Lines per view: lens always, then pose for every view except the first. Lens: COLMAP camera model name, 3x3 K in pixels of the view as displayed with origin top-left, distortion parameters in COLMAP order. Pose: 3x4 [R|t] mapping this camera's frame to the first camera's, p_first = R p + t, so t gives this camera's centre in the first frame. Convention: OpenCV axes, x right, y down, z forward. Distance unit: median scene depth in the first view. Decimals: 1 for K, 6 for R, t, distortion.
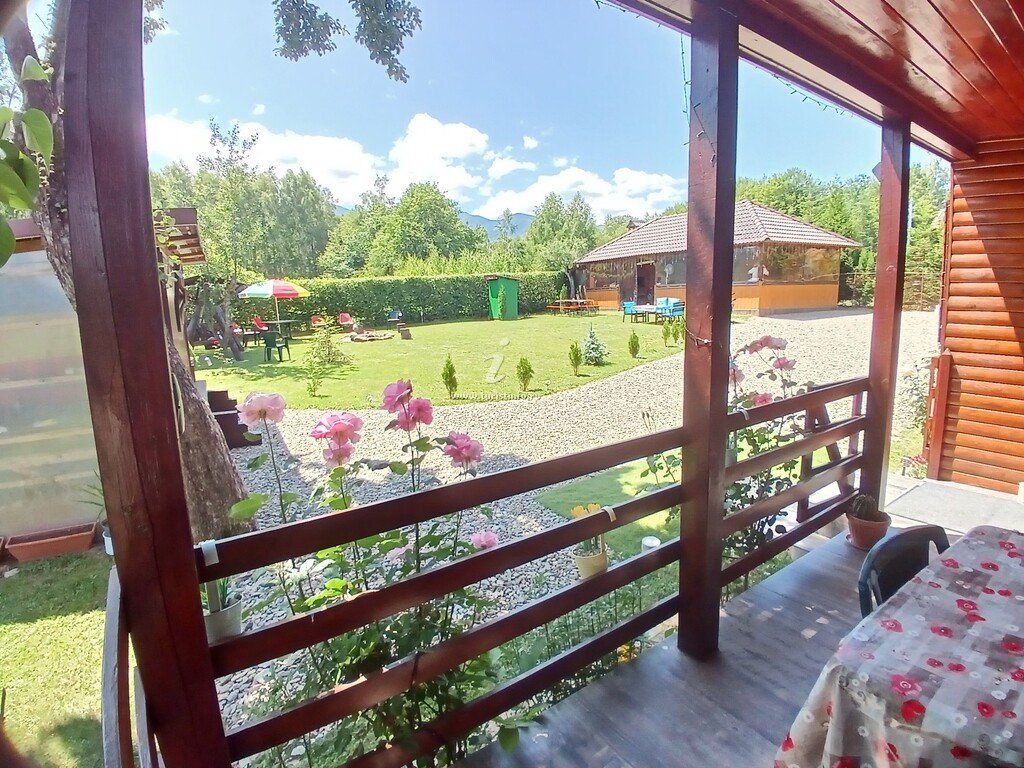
lens RADIAL K [[510.1, 0, 512.0], [0, 510.1, 384.0], [0, 0, 1]] dist [0.001271, -0.045352]
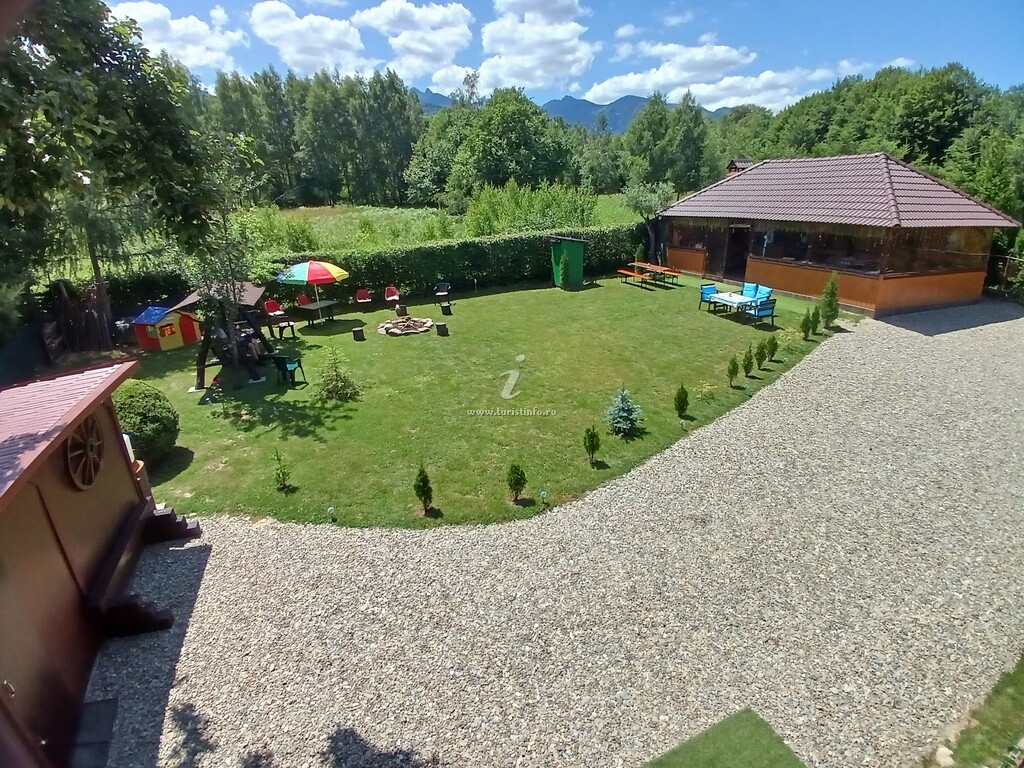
lens RADIAL K [[510.1, 0, 512.0], [0, 510.1, 384.0], [0, 0, 1]] dist [0.001271, -0.045352]
pose [[0.981829, 0.062742, -0.179097, 0.050921], [-0.027633, 0.980972, 0.192172, -0.108265], [0.187747, -0.183731, 0.964880, 0.074588]]
